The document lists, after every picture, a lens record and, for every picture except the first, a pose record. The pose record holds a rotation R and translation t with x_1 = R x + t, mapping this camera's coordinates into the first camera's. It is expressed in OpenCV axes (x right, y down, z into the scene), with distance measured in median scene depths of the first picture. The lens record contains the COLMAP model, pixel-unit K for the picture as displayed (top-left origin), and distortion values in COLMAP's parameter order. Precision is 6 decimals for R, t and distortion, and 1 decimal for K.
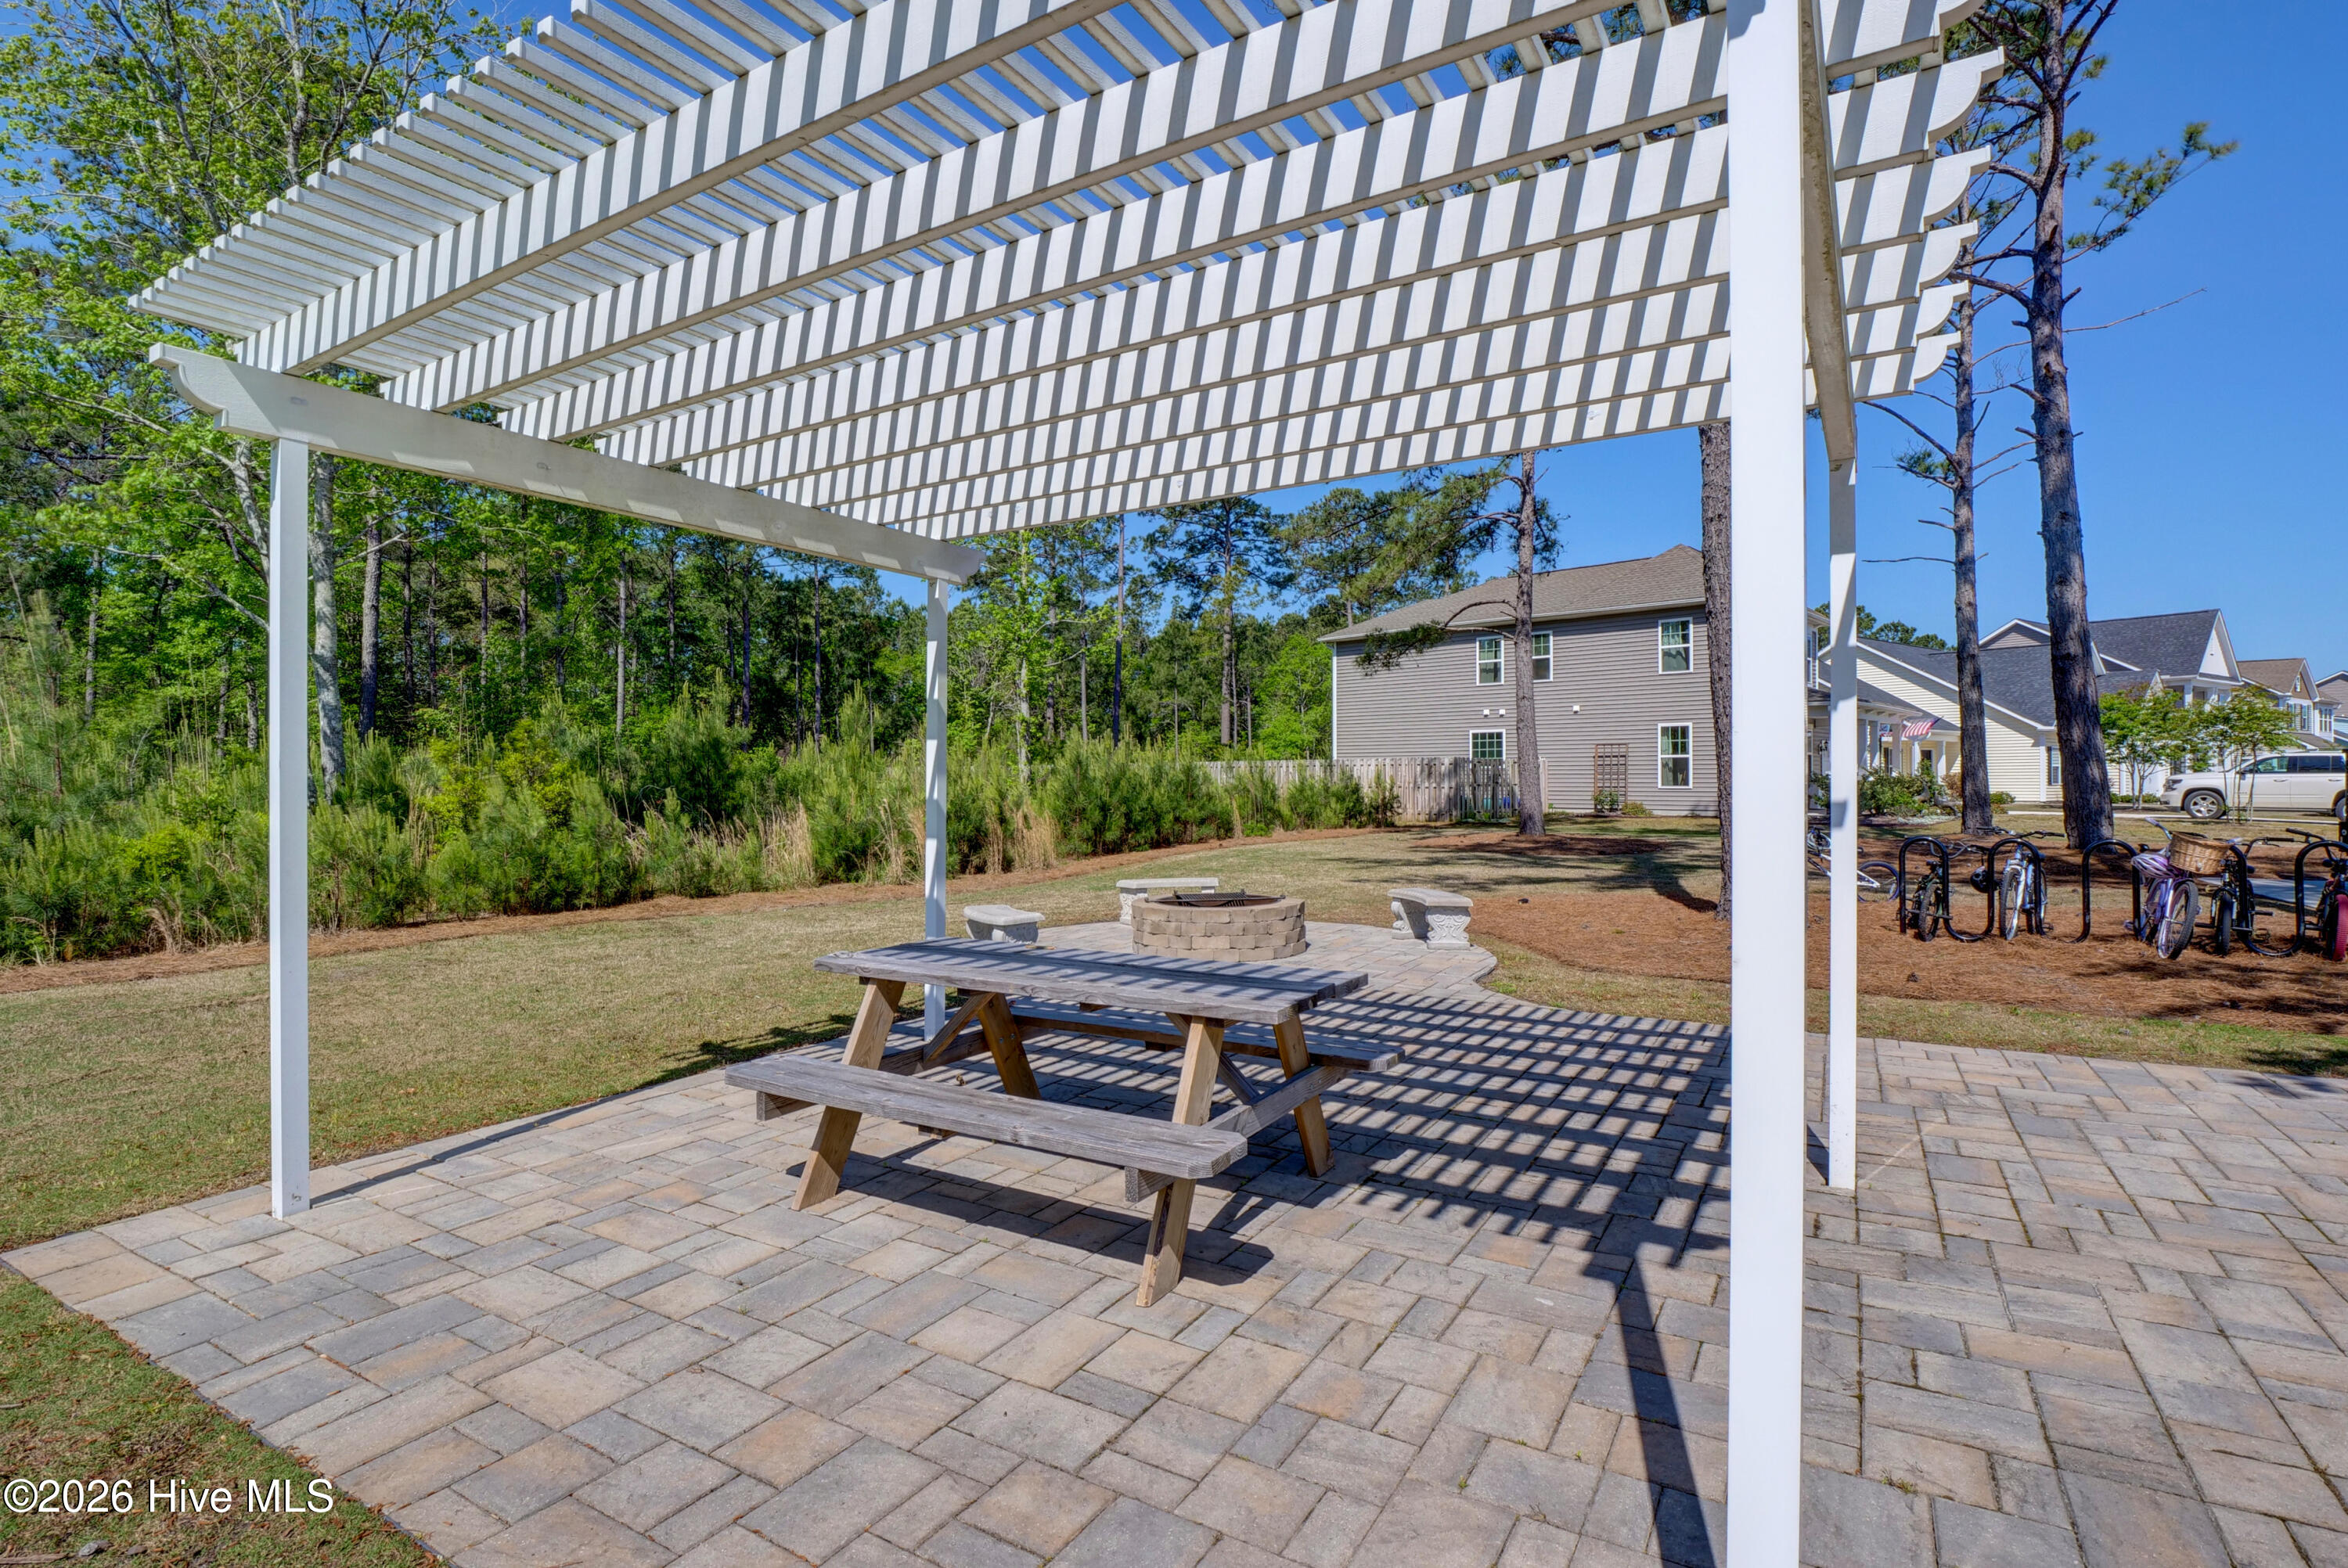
lens RADIAL K [[1132.7, 0, 1174.0], [0, 1132.7, 784.0], [0, 0, 1]] dist [-0.003804, -0.007375]
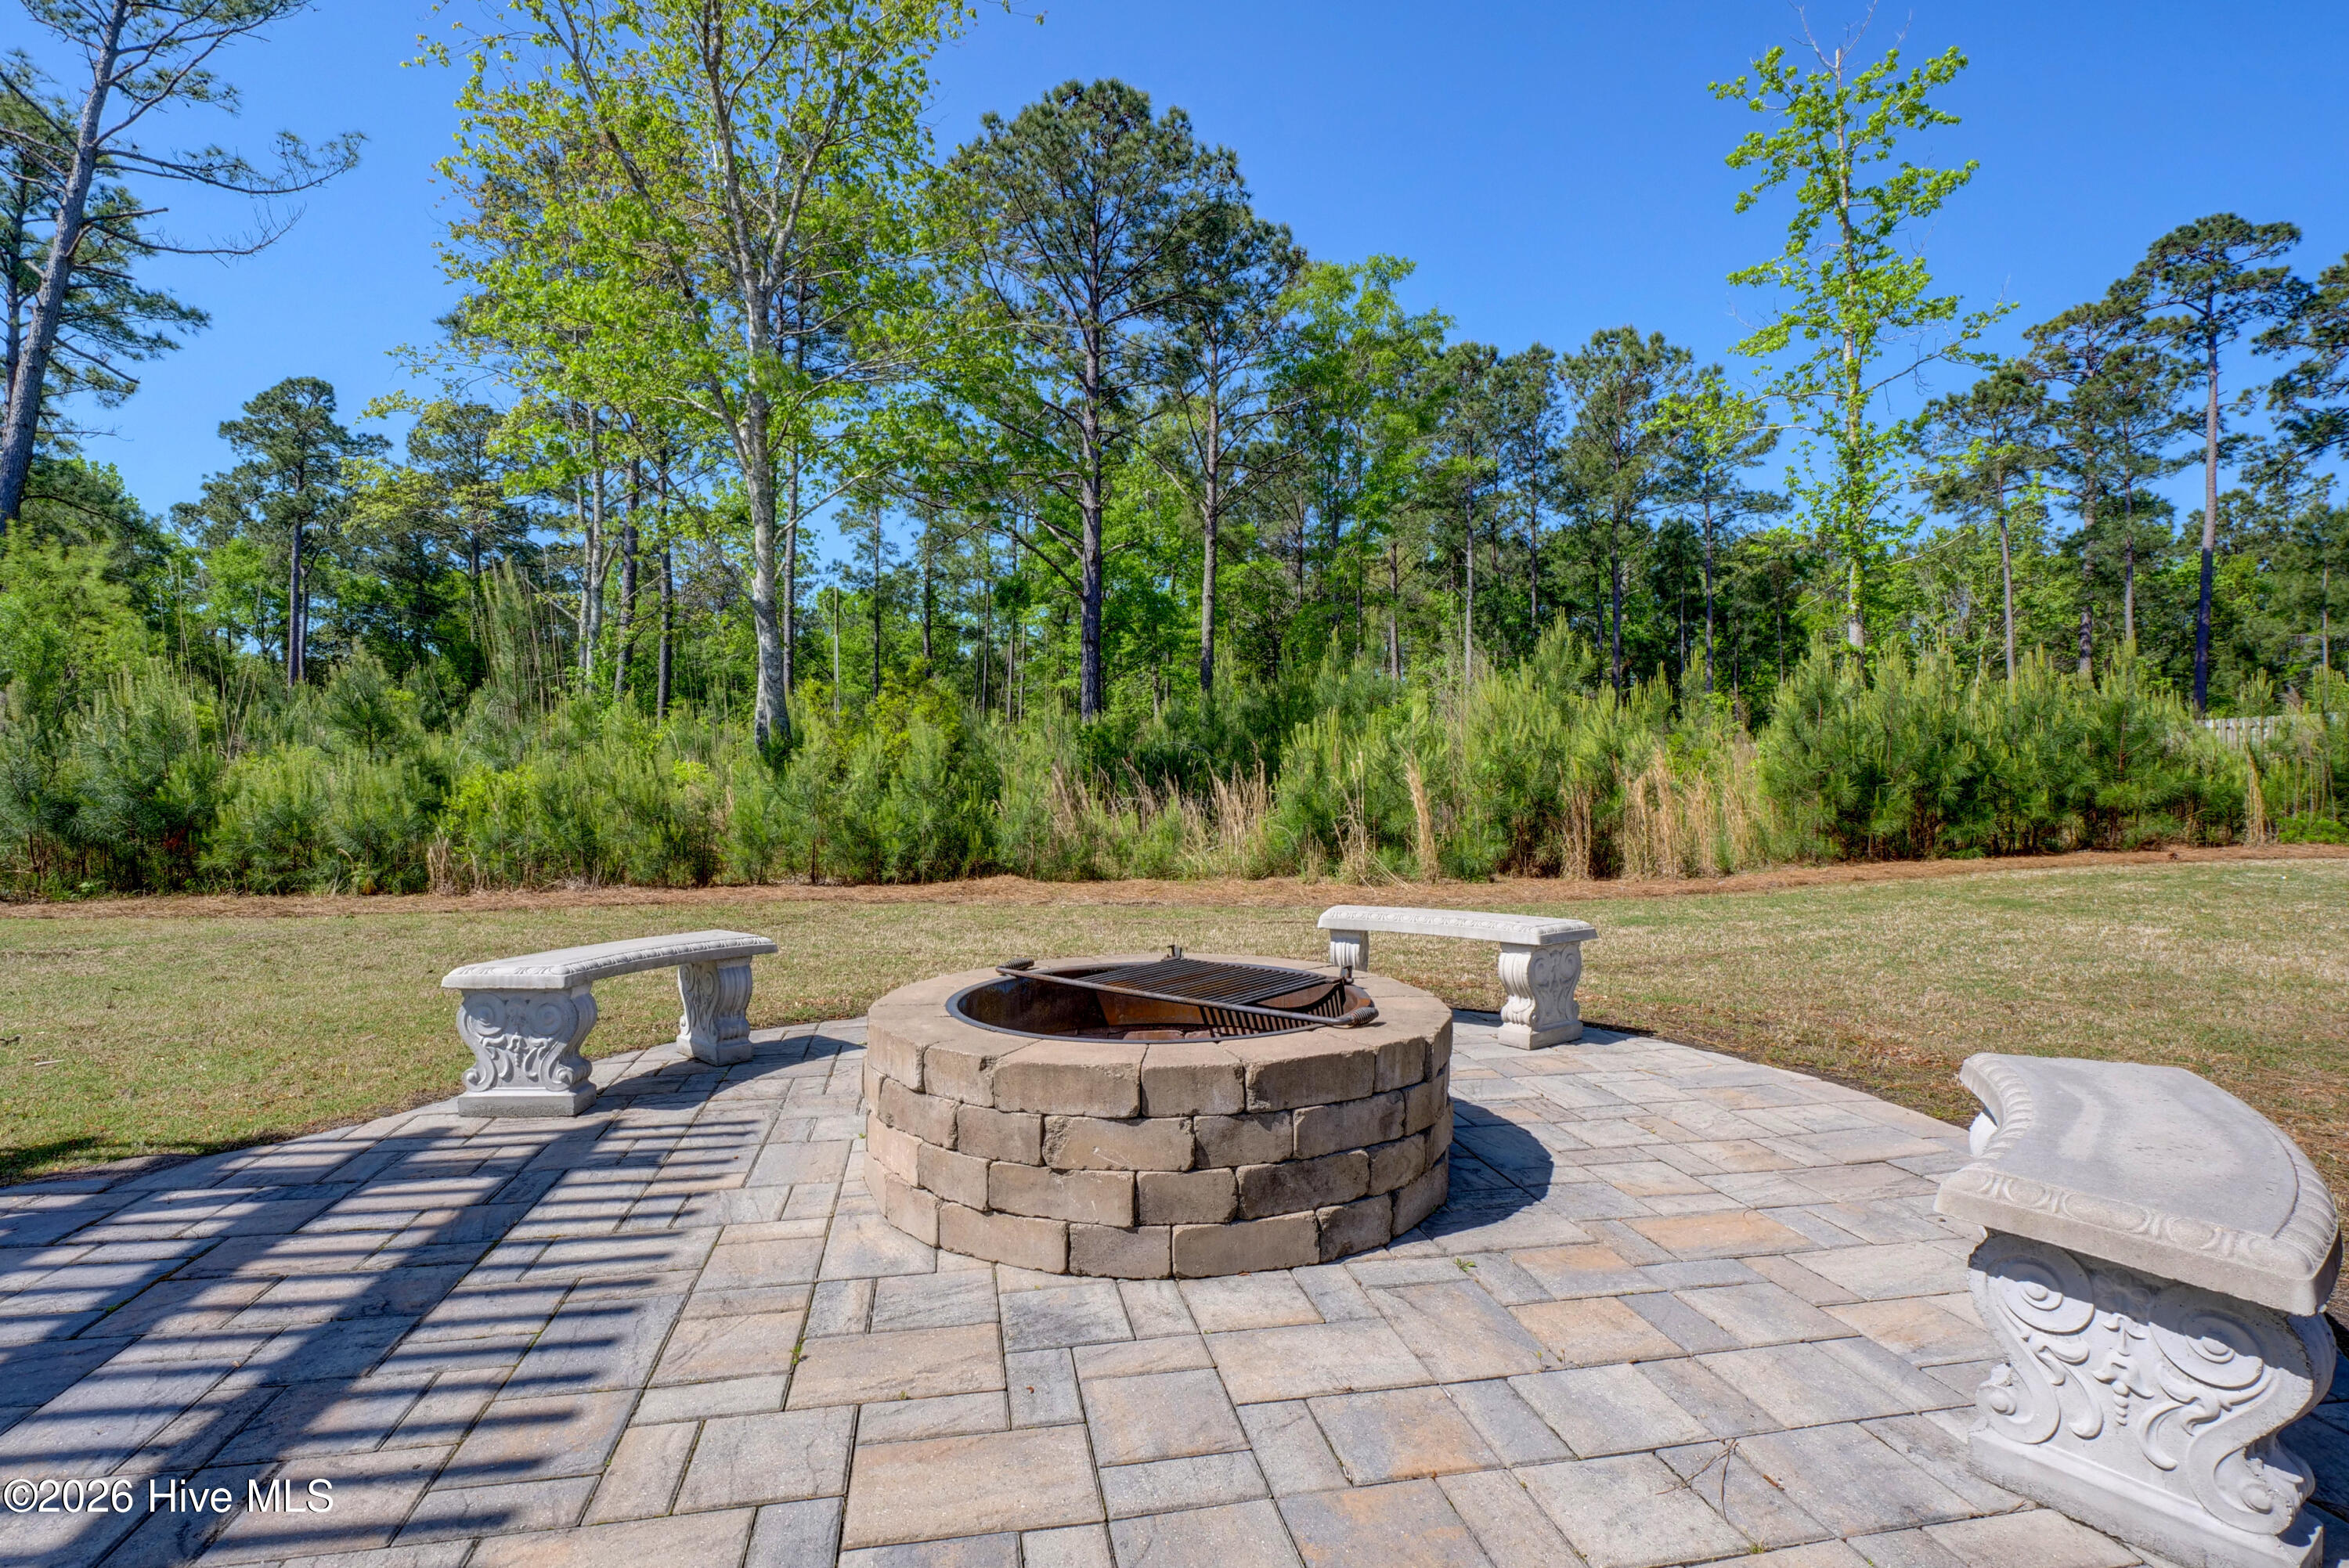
lens RADIAL K [[1133.2, 0, 1174.5], [0, 1133.2, 784.0], [0, 0, 1]] dist [-0.003804, -0.007375]
pose [[0.668128, 0.008422, -0.743999, 0.121702], [-0.001201, 0.999947, 0.010241, 0.018770], [0.744045, -0.005949, 0.668103, 0.360623]]
